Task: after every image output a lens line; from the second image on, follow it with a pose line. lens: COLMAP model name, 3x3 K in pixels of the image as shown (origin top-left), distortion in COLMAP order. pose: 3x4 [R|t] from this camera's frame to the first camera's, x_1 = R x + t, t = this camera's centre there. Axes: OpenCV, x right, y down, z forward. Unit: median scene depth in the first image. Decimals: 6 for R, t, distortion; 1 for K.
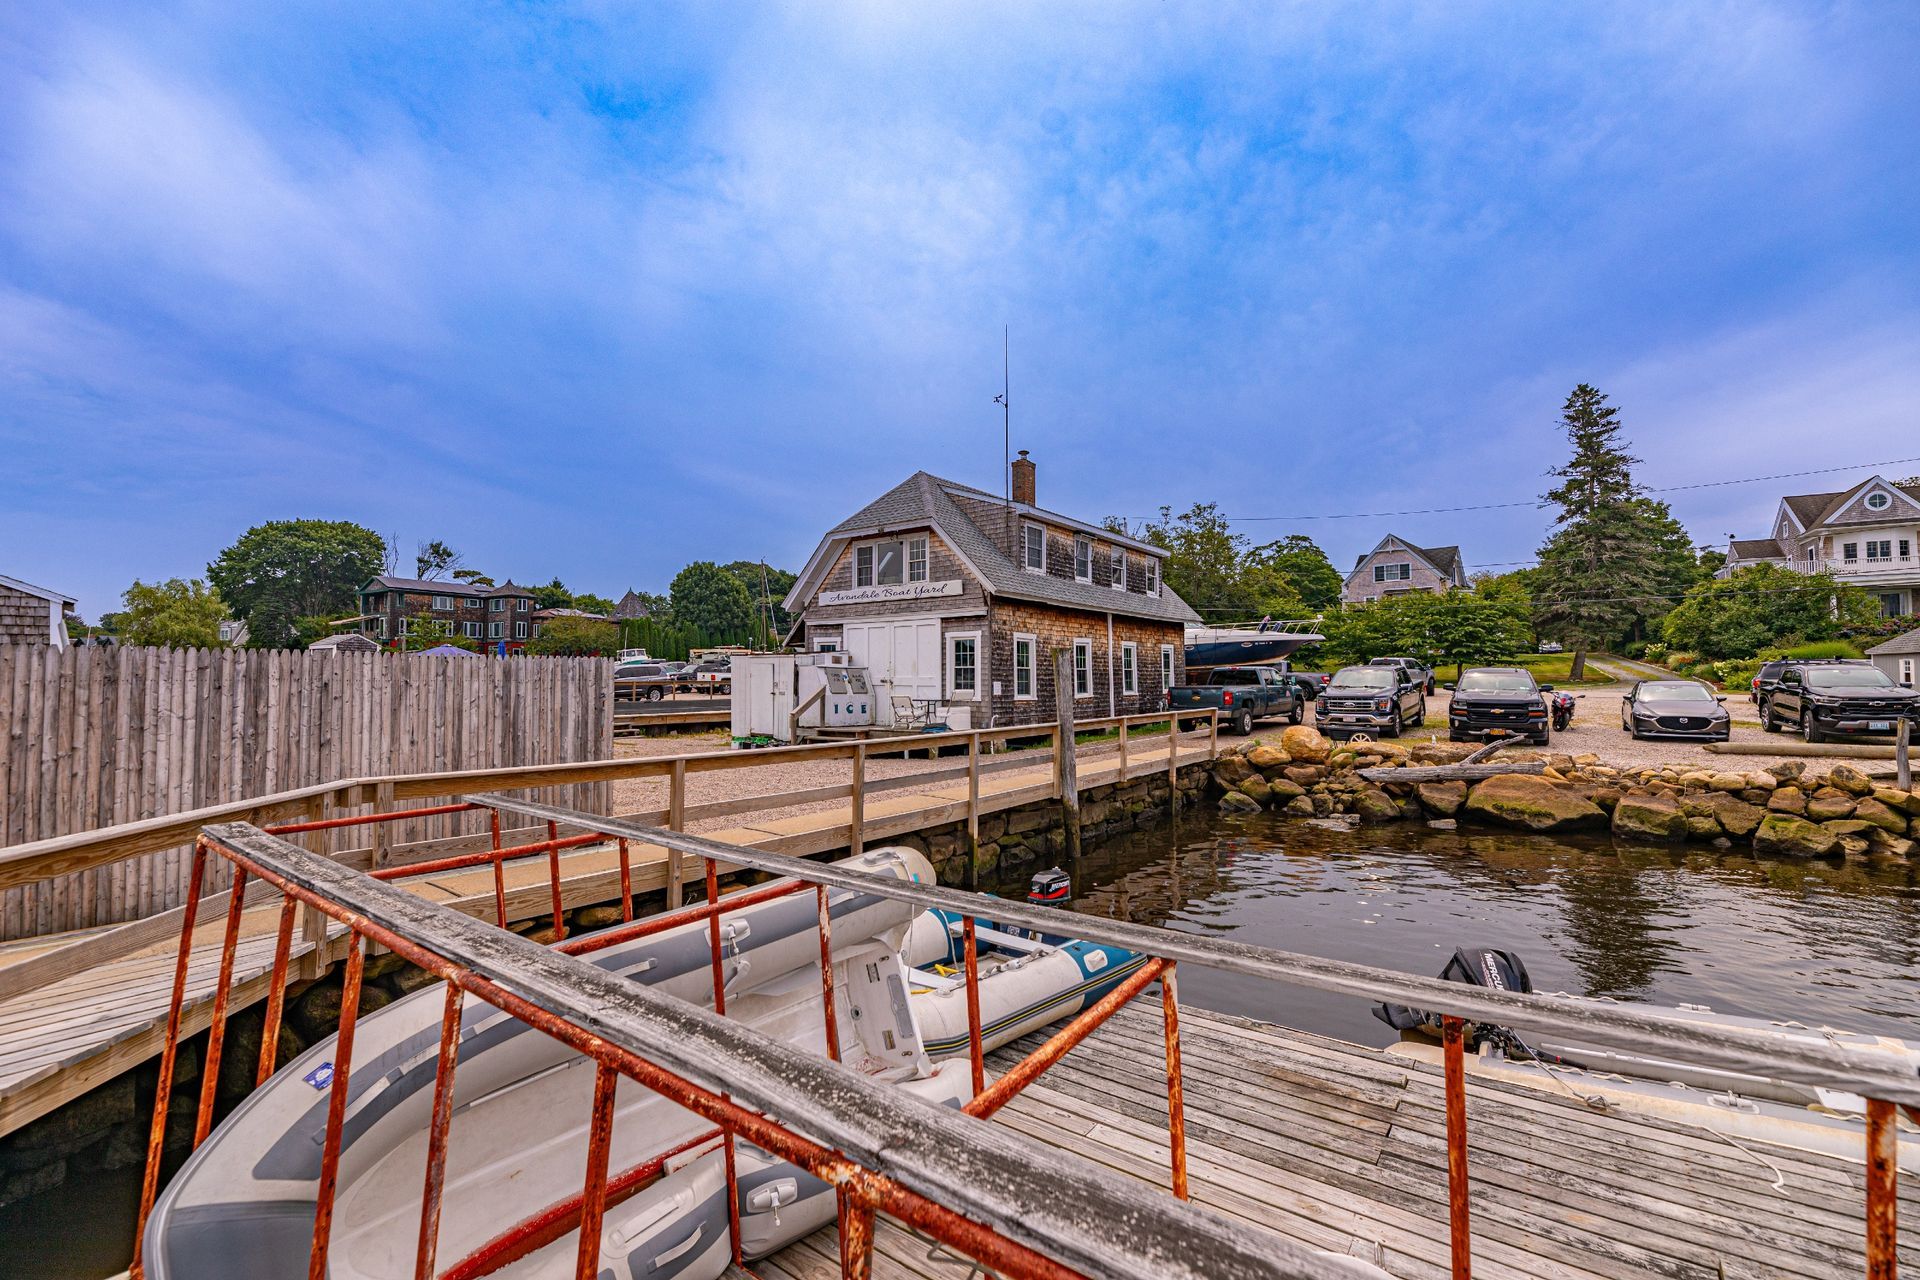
lens RADIAL K [[808.0, 0, 955.0], [0, 808.0, 638.4], [0, 0, 1]] dist [-0.008506, -0.000901]
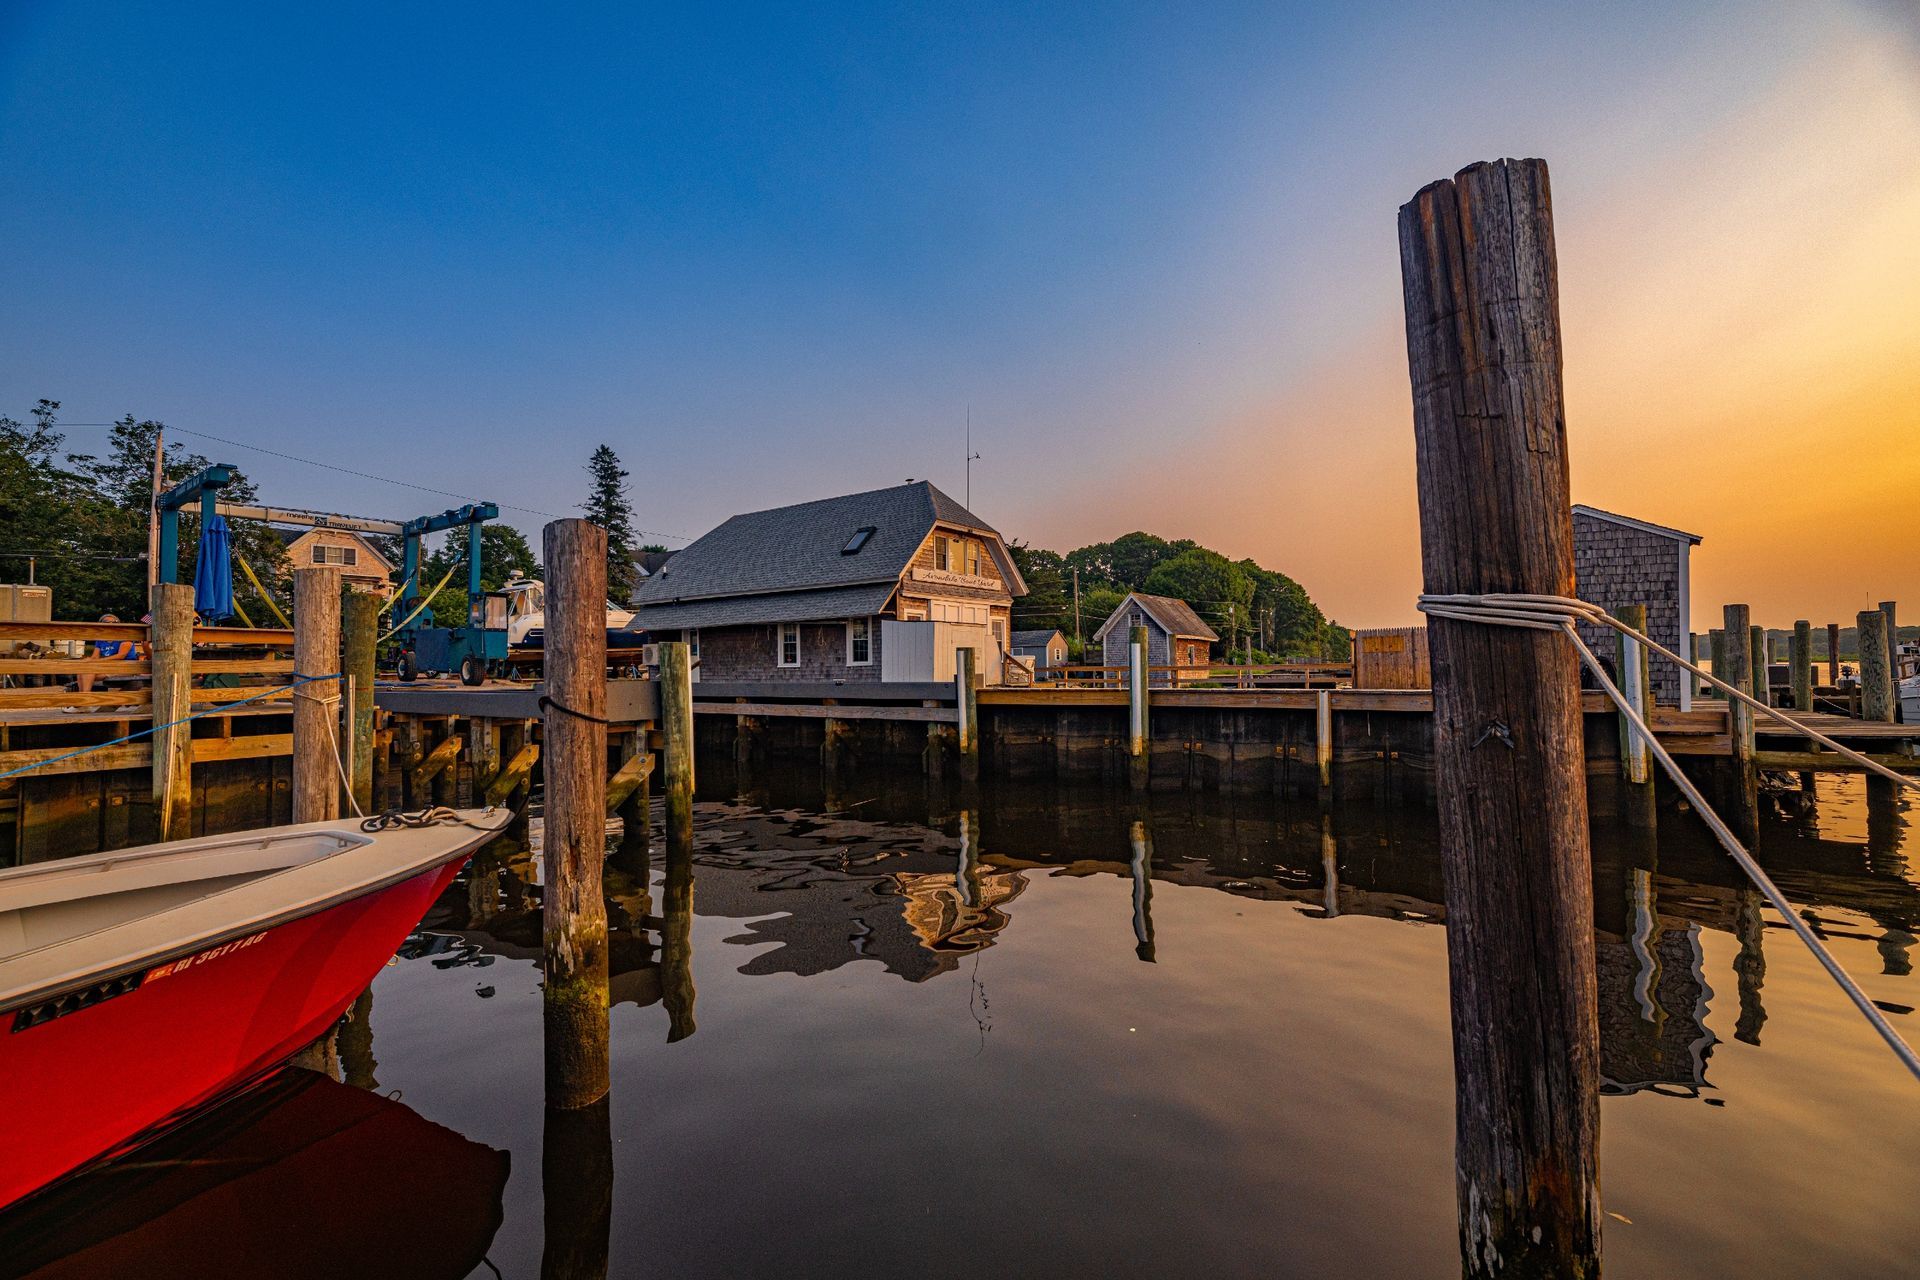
lens RADIAL K [[808.0, 0, 955.0], [0, 808.0, 638.4], [0, 0, 1]] dist [-0.008506, -0.000901]
pose [[-0.014851, 0.041636, 0.999022, -1.261285], [-0.037428, 0.998409, -0.042167, 0.083170], [-0.999189, -0.038017, -0.013269, 0.971223]]
